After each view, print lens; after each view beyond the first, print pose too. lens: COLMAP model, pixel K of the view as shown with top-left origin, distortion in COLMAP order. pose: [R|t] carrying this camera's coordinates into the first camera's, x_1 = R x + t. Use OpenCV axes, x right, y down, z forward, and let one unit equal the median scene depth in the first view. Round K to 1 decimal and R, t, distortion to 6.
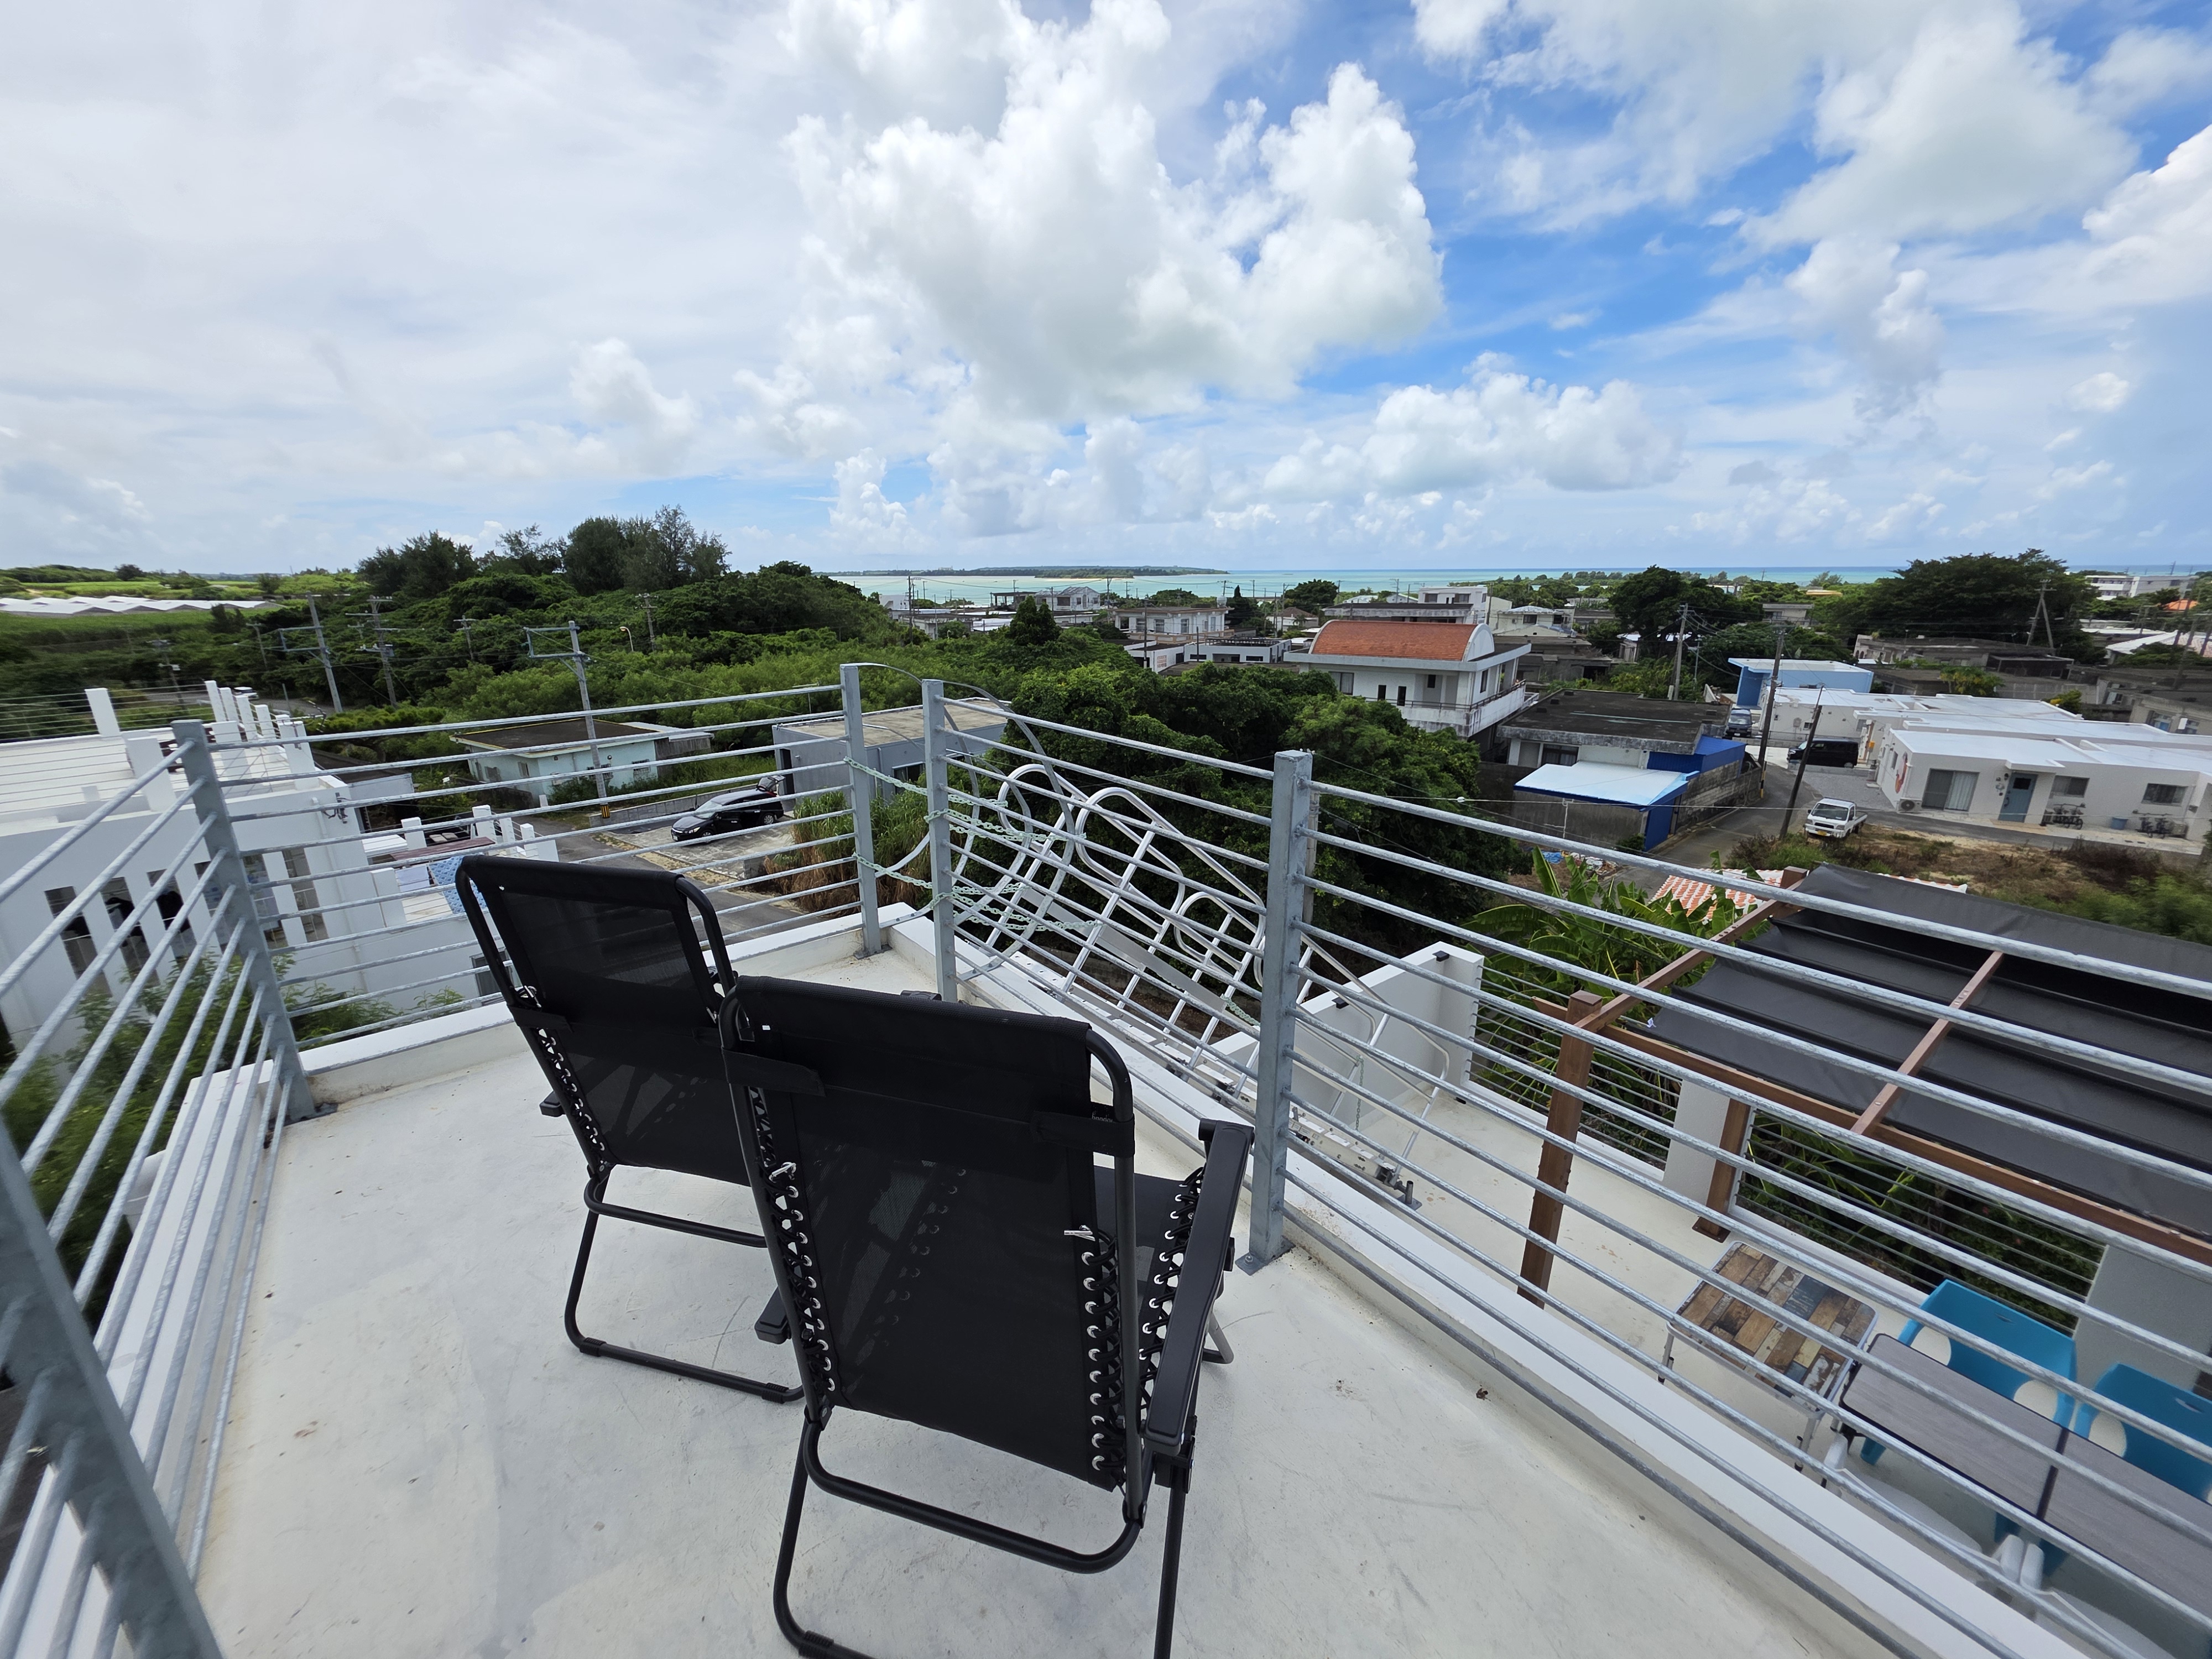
lens RADIAL K [[875.6, 0, 1102.2], [0, 875.6, 834.0], [0, 0, 1]] dist [-0.000736, 0.000681]
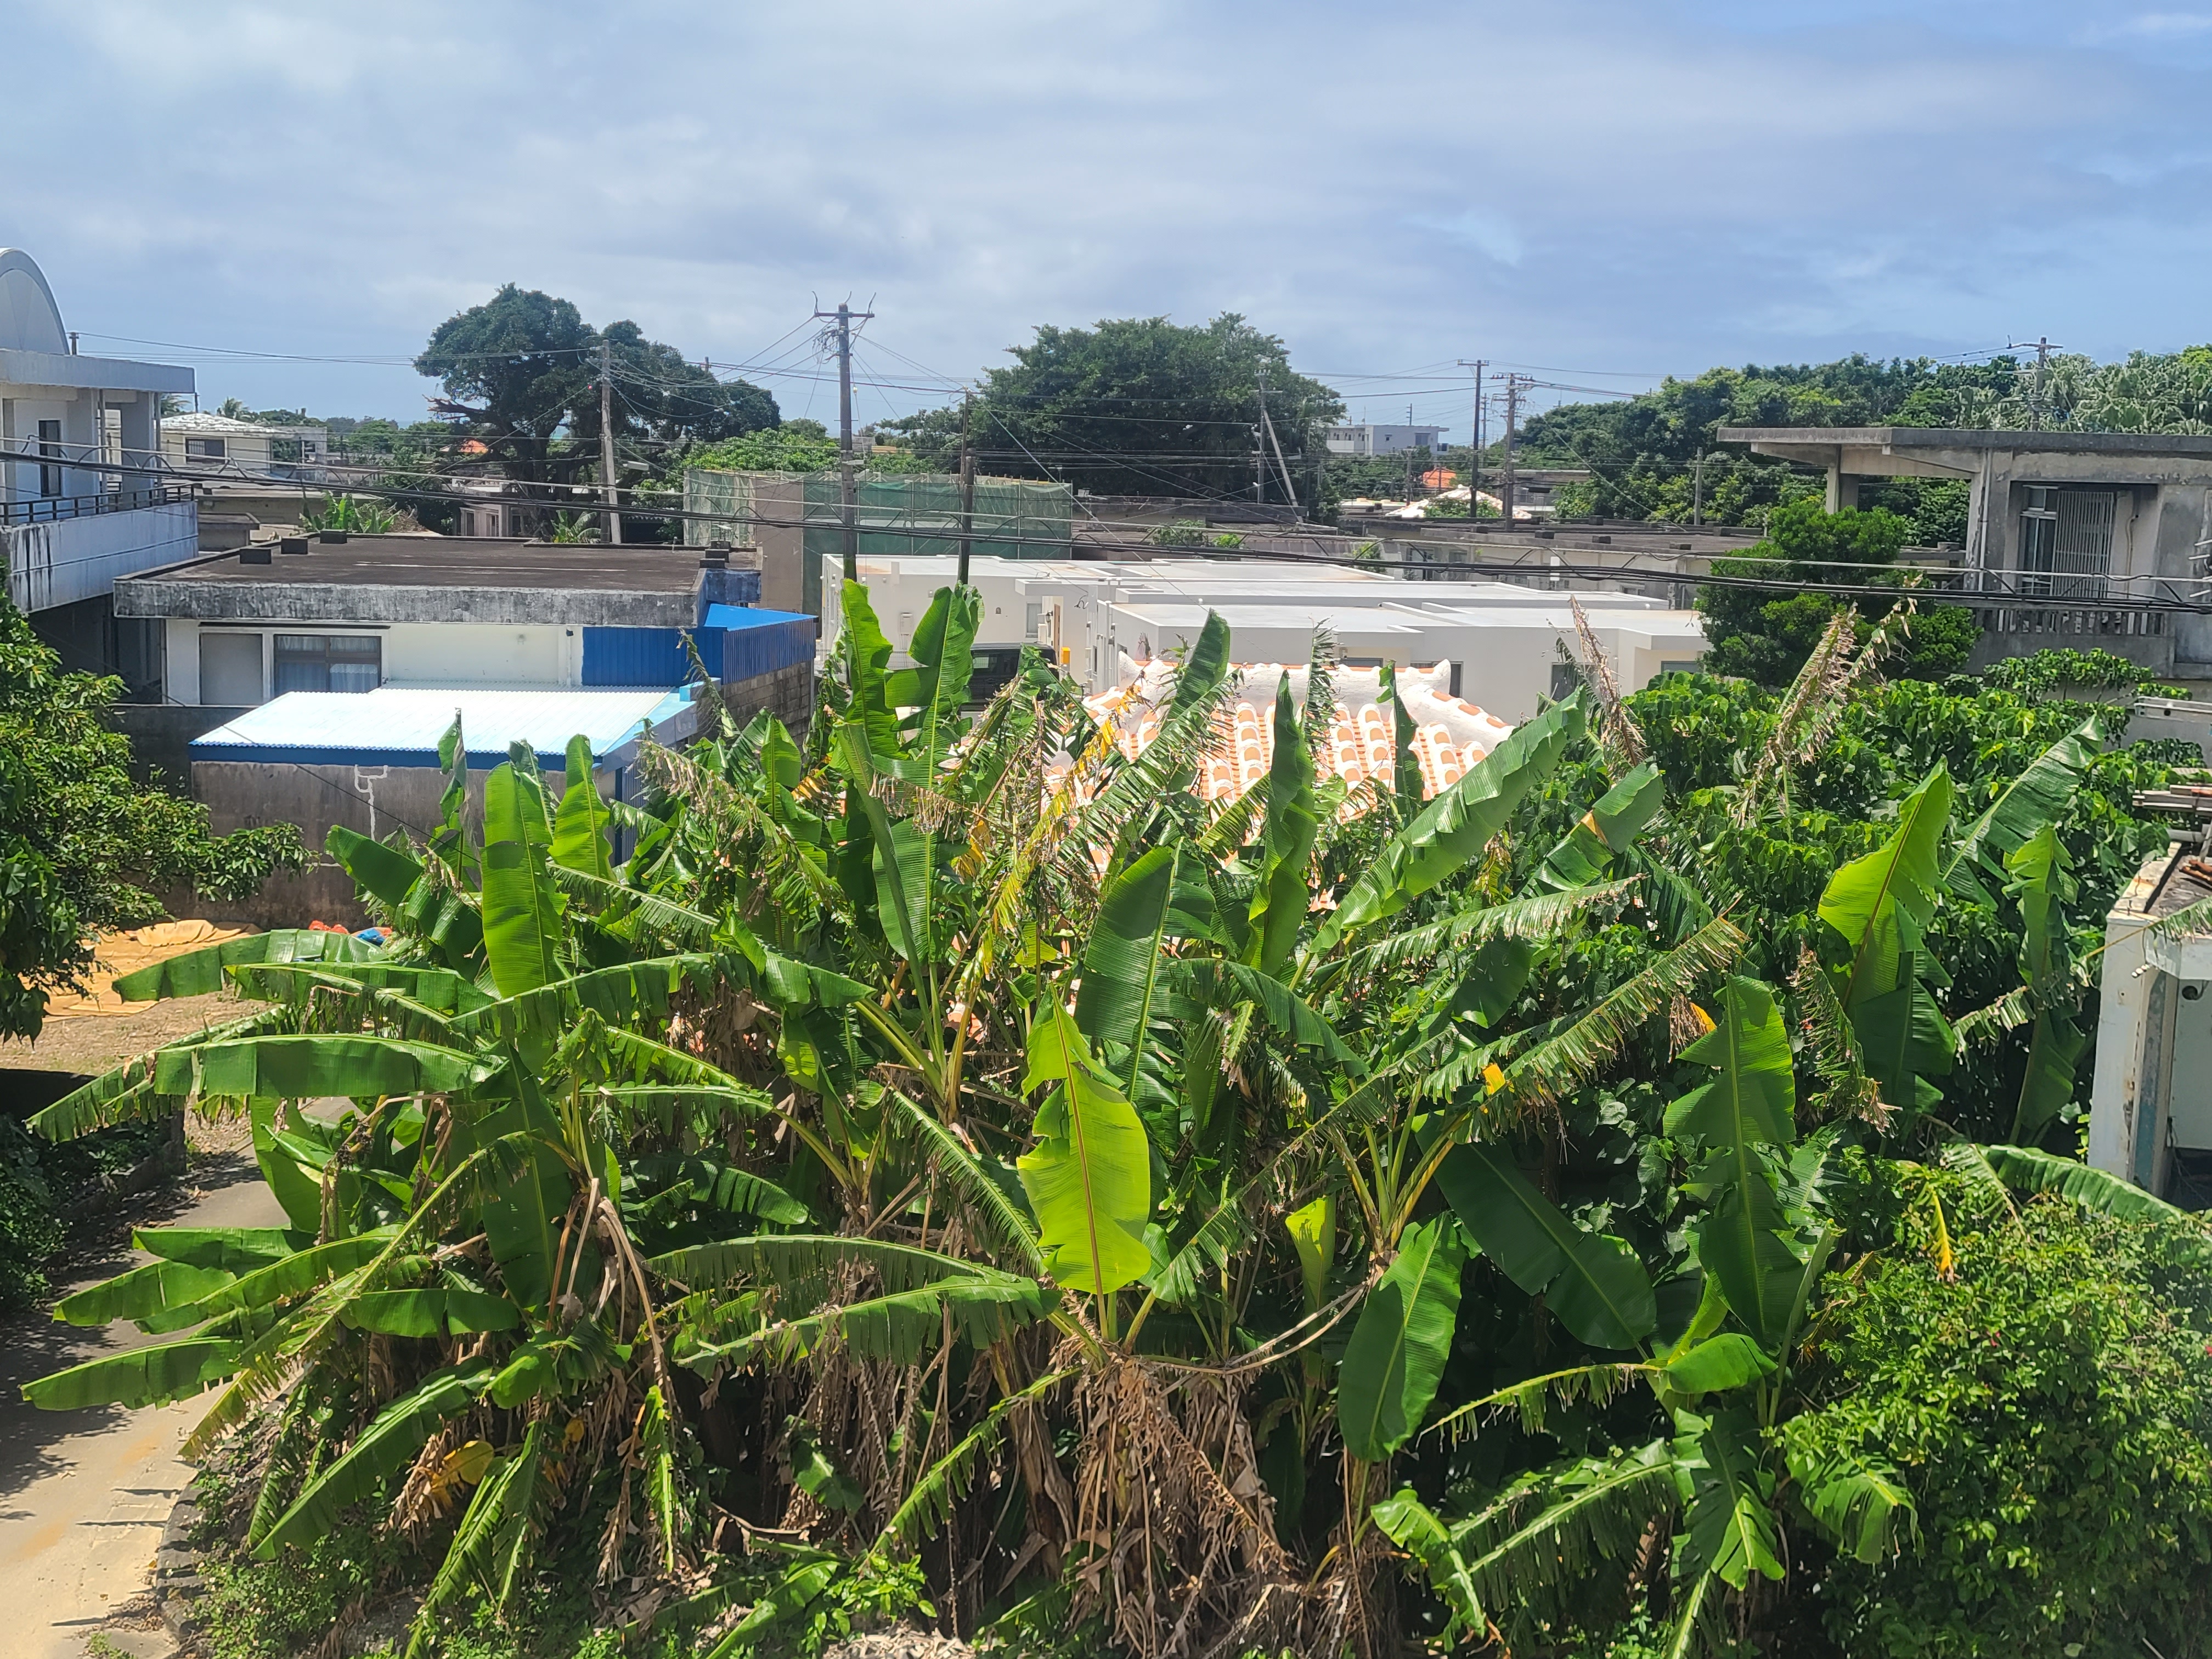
lens RADIAL K [[2630.0, 0, 1118.5], [0, 2630.0, 828.6], [0, 0, 1]] dist [0.070123, 0.000000]
pose [[0.722542, -0.071943, 0.687573, 0.074813], [0.174533, 0.981336, -0.080730, 0.075146], [-0.668933, 0.178335, 0.721613, 0.142659]]
